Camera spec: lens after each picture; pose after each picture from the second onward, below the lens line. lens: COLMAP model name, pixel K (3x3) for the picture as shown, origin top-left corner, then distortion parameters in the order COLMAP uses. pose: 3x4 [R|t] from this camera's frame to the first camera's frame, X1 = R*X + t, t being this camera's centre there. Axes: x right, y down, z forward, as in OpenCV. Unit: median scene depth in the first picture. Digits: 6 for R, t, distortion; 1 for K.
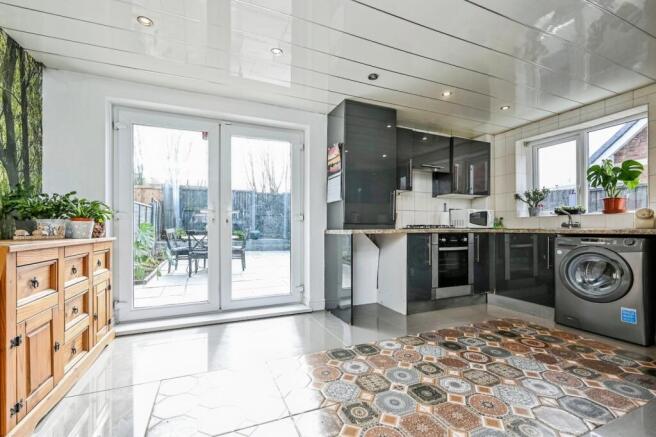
lens RADIAL K [[264.1, 0, 329.0], [0, 264.1, 225.4], [0, 0, 1]] dist [-0.003133, -0.000541]
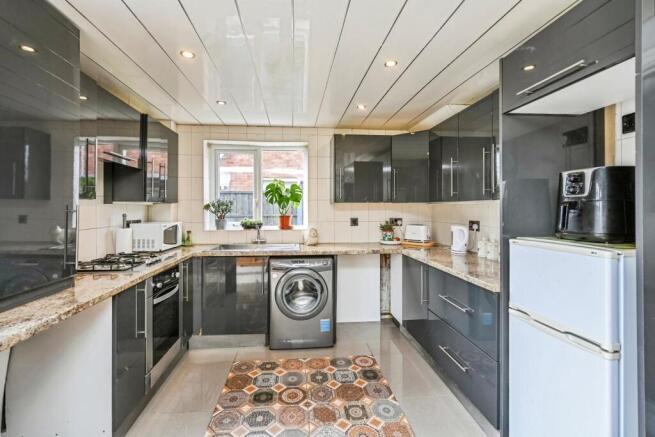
lens RADIAL K [[302.8, 0, 327.4], [0, 302.8, 218.2], [0, 0, 1]] dist [-0.000094, -0.000089]
pose [[0.345183, -0.004712, 0.938524, -0.089652], [-0.005312, 0.999962, 0.006974, -0.107741], [-0.938520, -0.007393, 0.345145, 0.396215]]
